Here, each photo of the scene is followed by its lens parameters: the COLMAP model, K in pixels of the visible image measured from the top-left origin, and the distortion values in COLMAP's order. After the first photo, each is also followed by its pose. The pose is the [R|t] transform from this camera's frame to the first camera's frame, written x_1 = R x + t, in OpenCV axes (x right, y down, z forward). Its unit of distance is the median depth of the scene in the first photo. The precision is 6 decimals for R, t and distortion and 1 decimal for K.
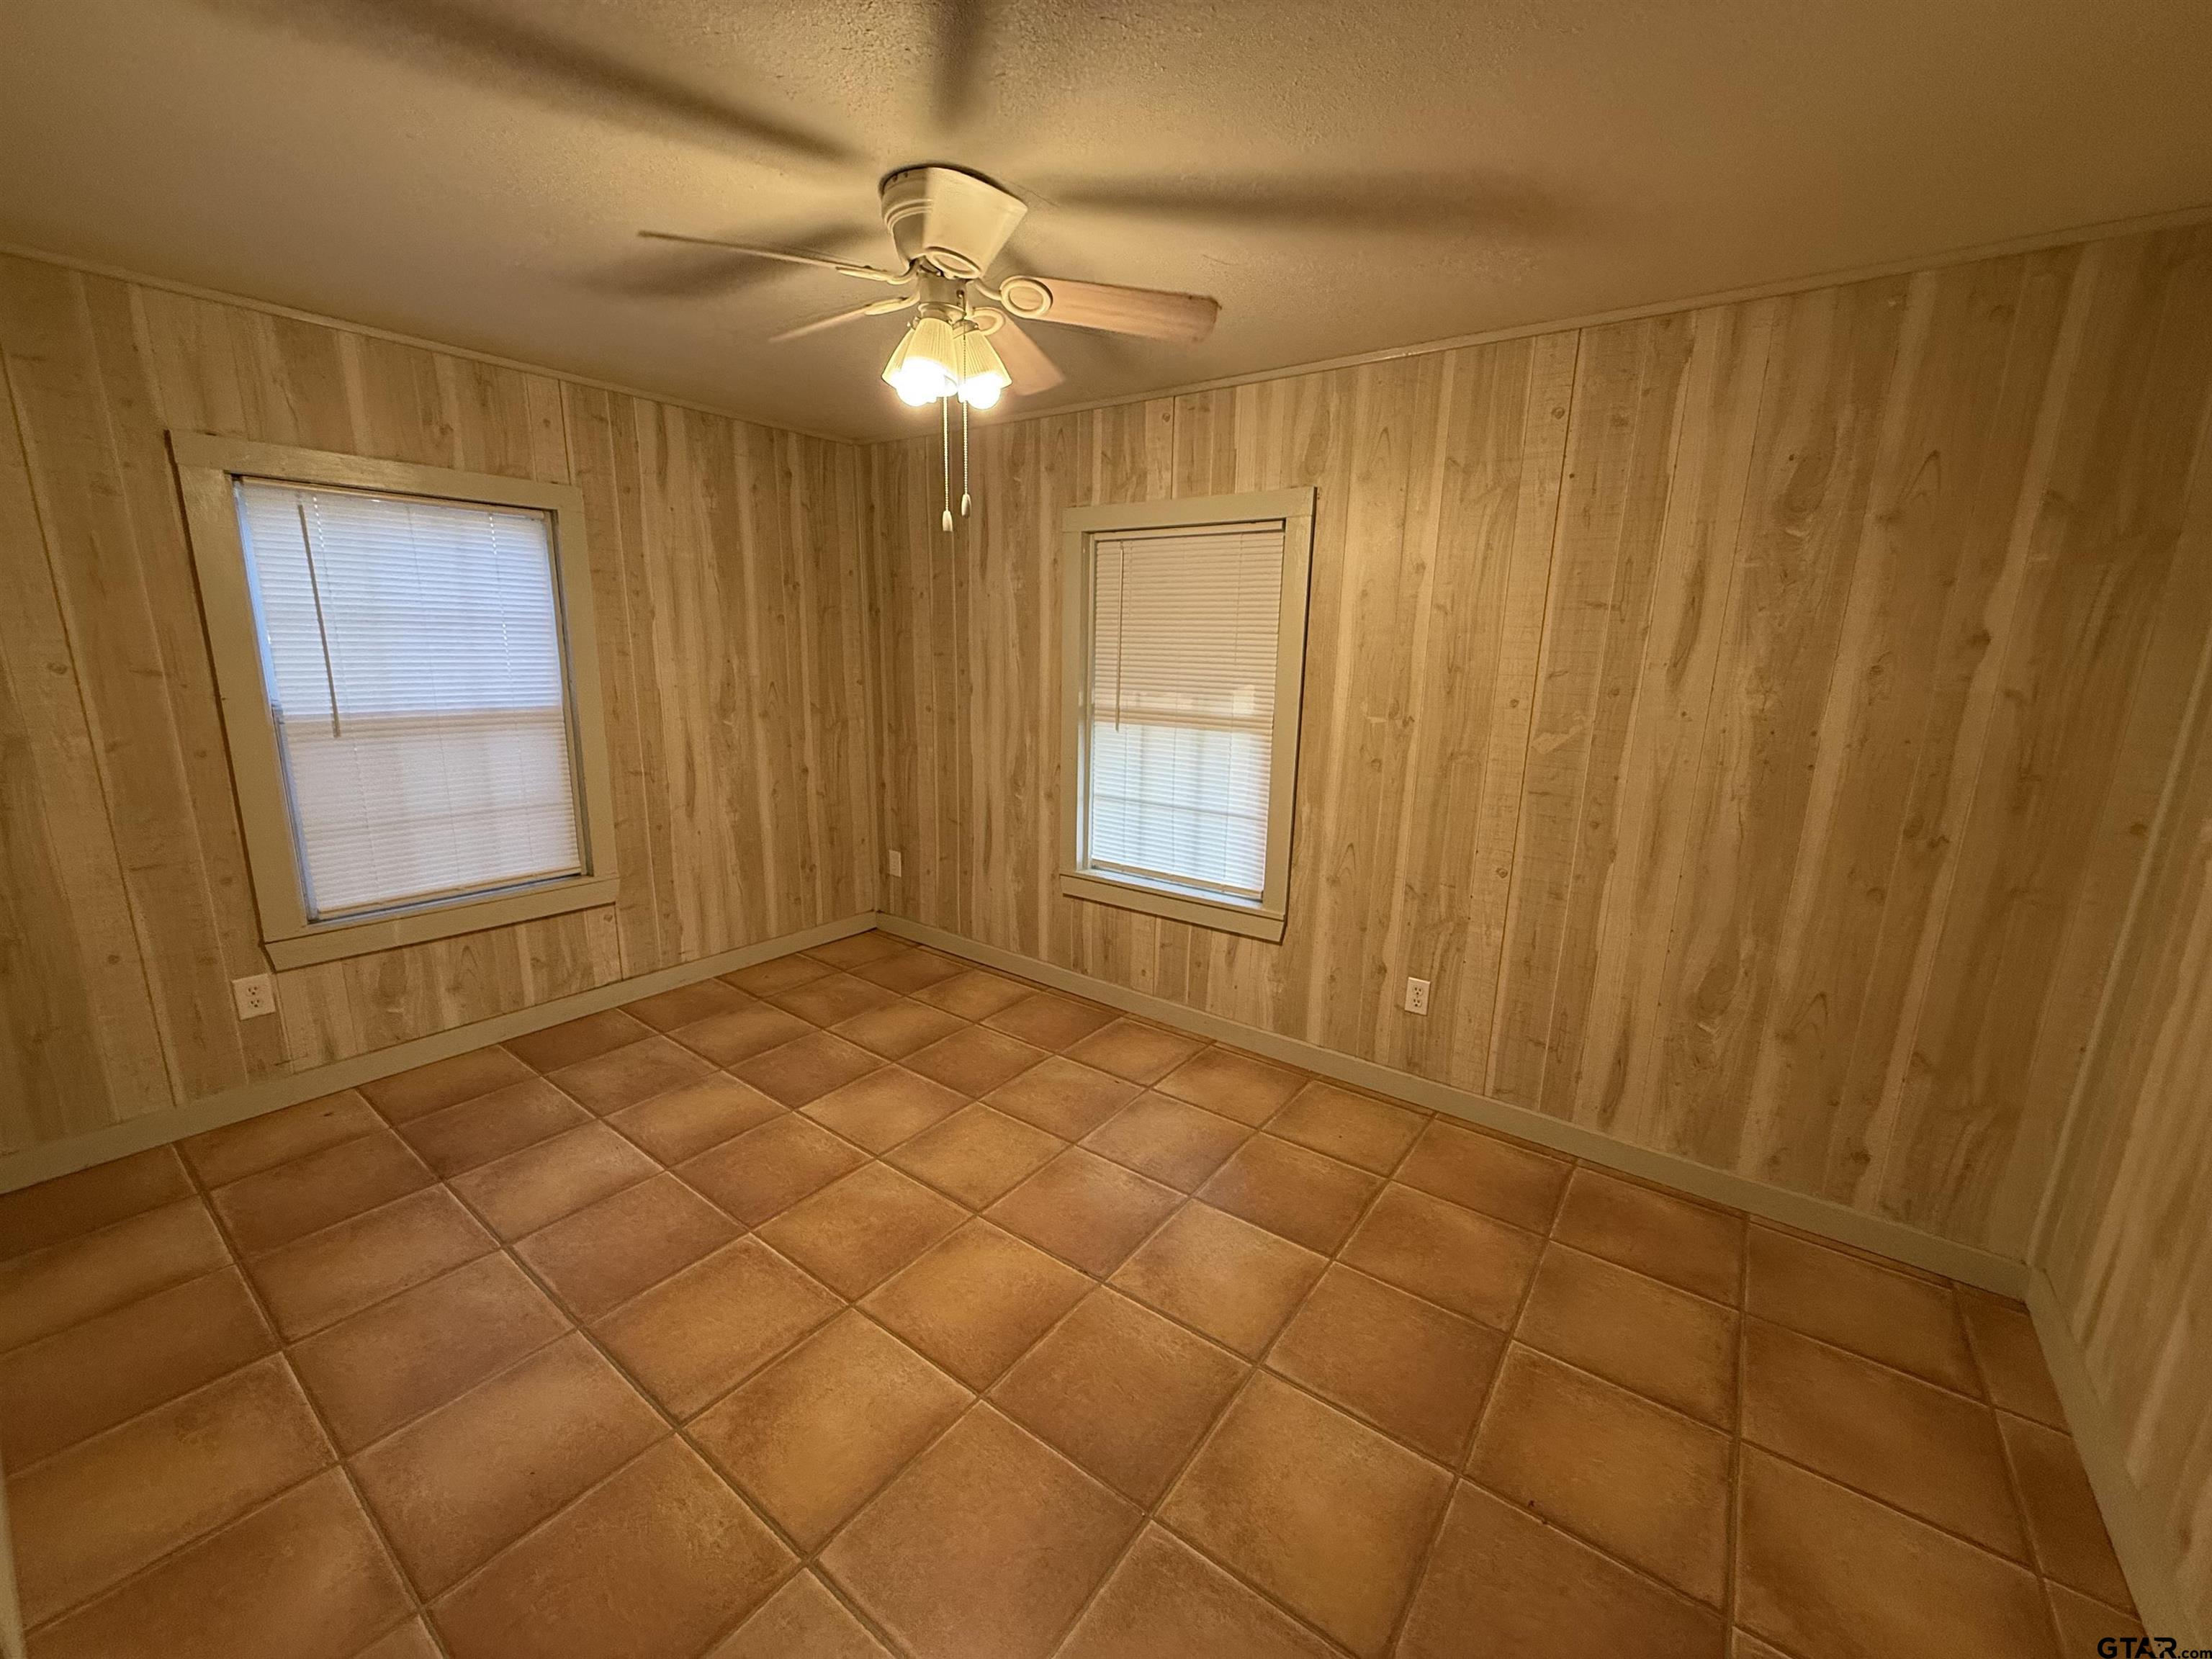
lens RADIAL K [[873.9, 0, 1098.2], [0, 873.9, 834.7], [0, 0, 1]] dist [-0.001561, -0.000886]
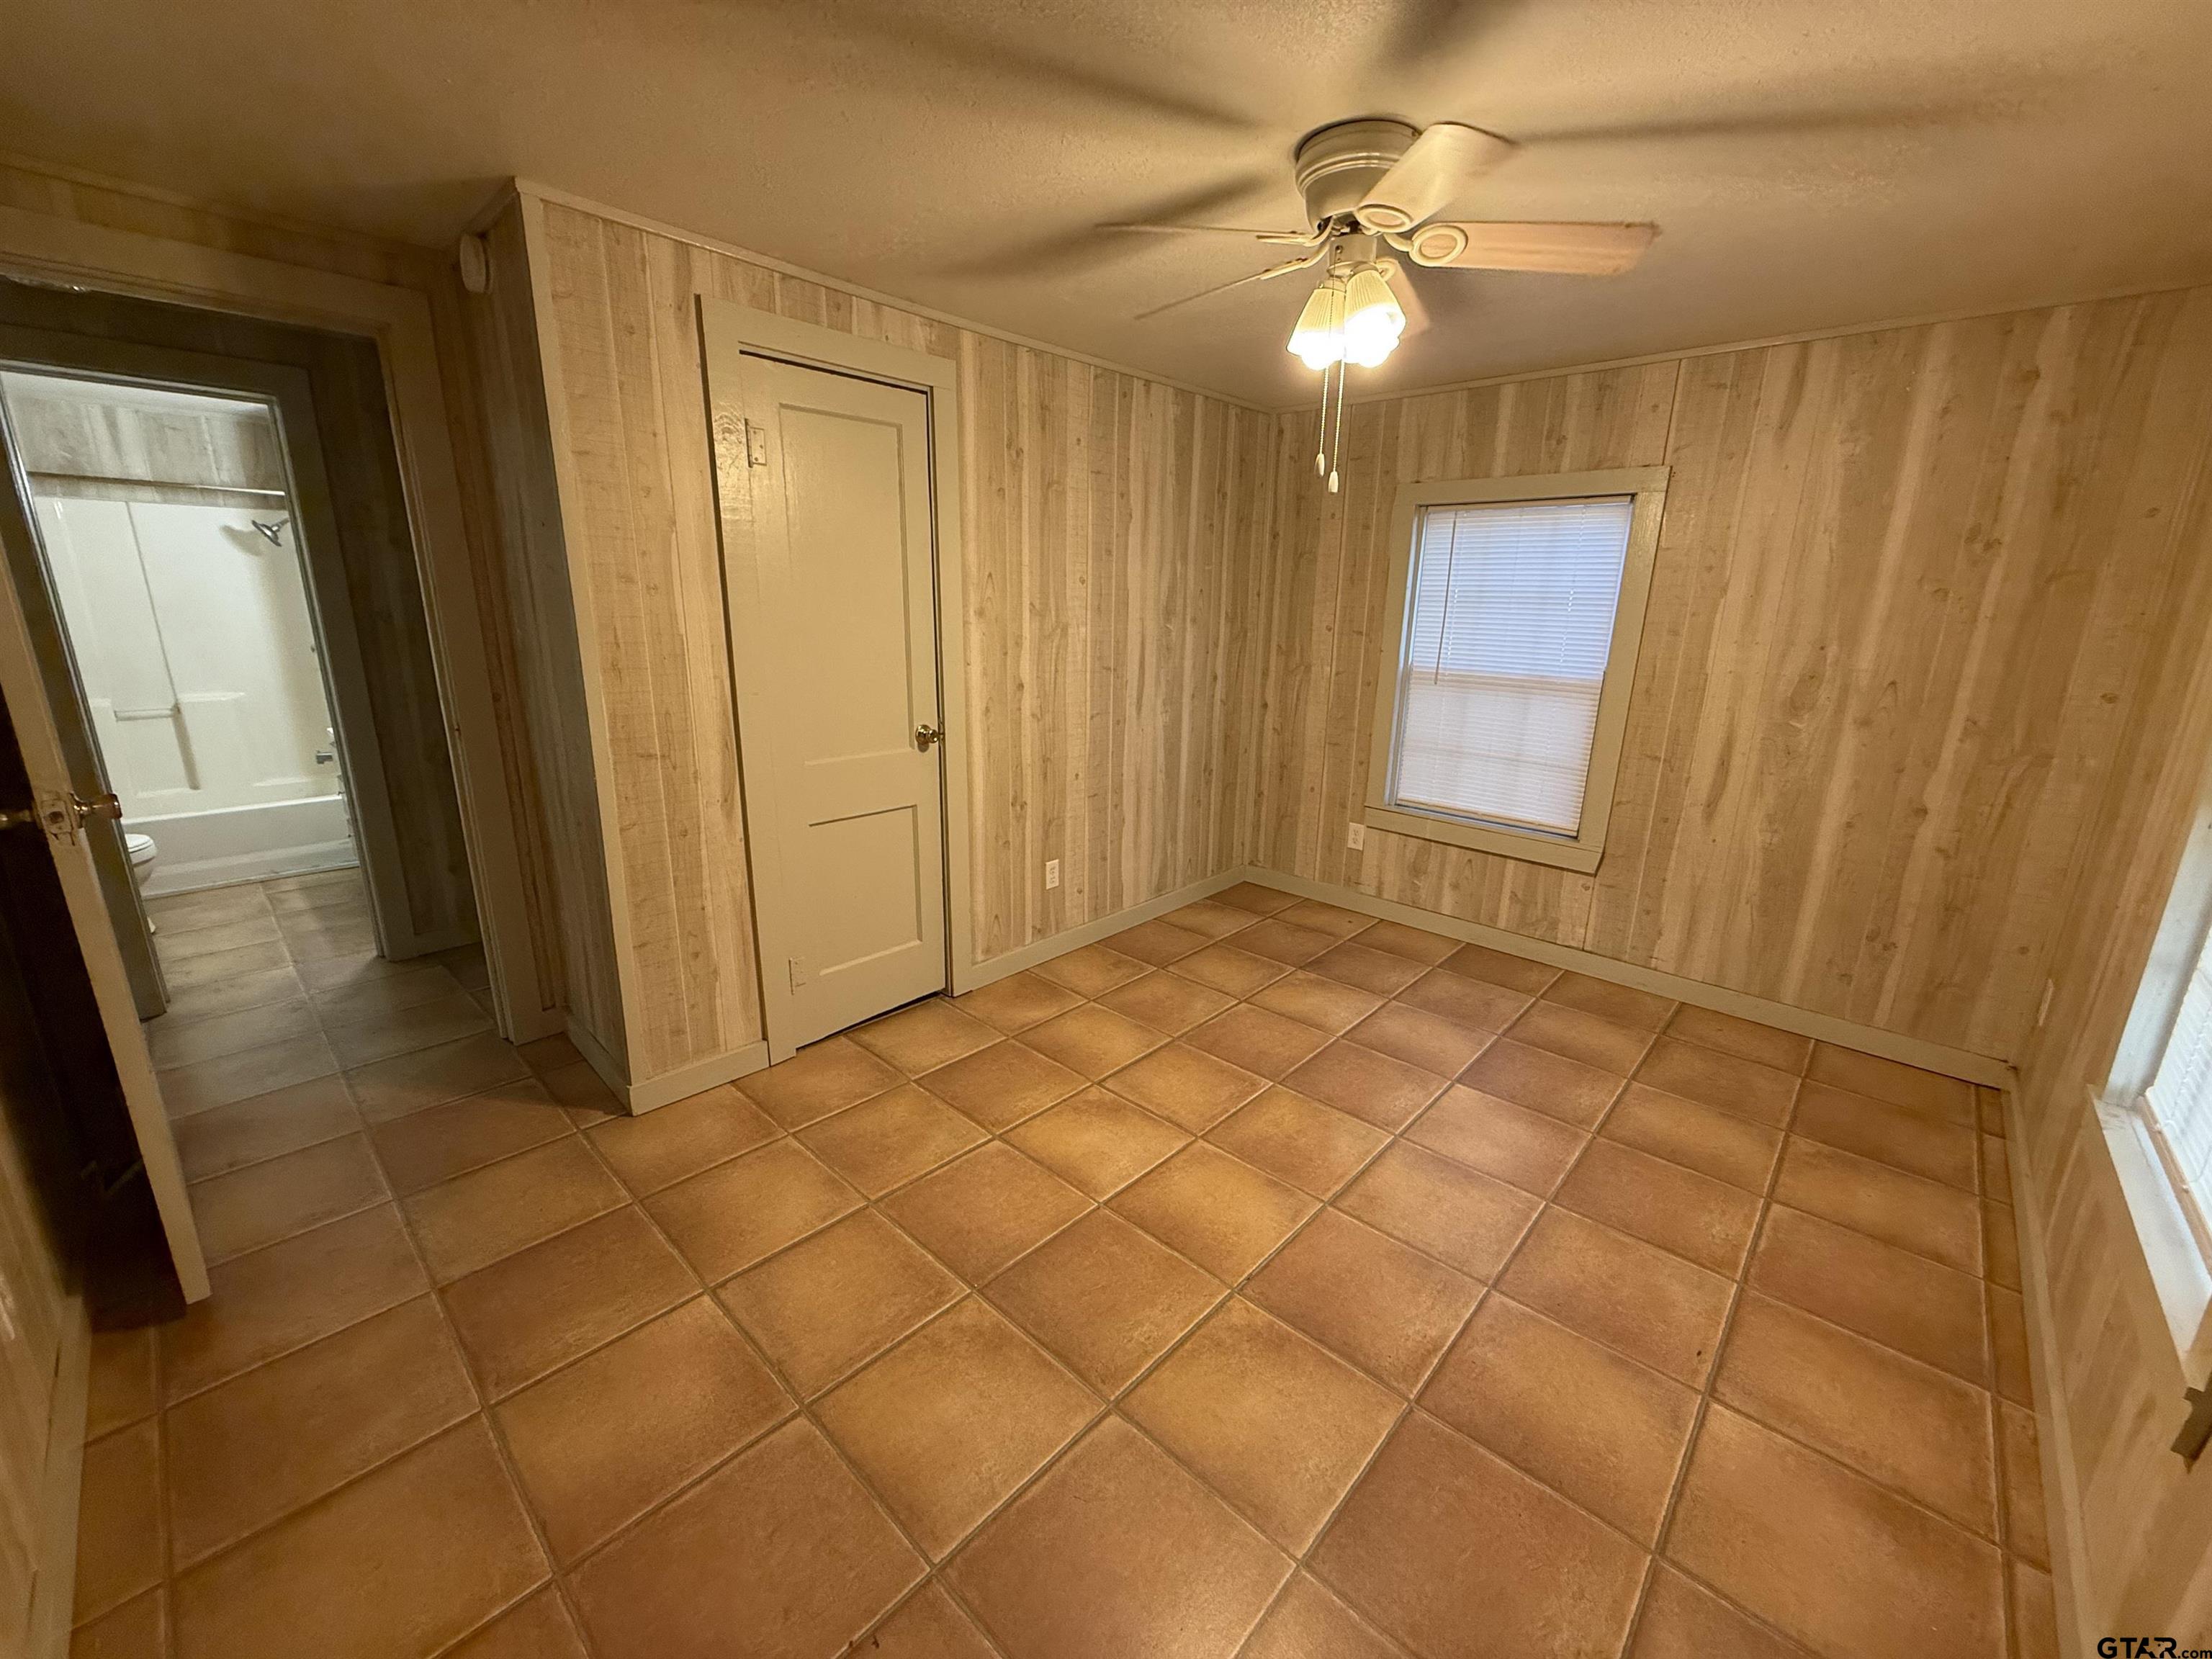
lens RADIAL K [[873.9, 0, 1098.2], [0, 873.9, 834.7], [0, 0, 1]] dist [-0.001561, -0.000886]
pose [[-0.112123, 0.235950, -0.965275, 0.712682], [-0.241226, 0.935880, 0.256784, -0.129992], [0.963970, 0.261641, -0.048016, 0.687006]]
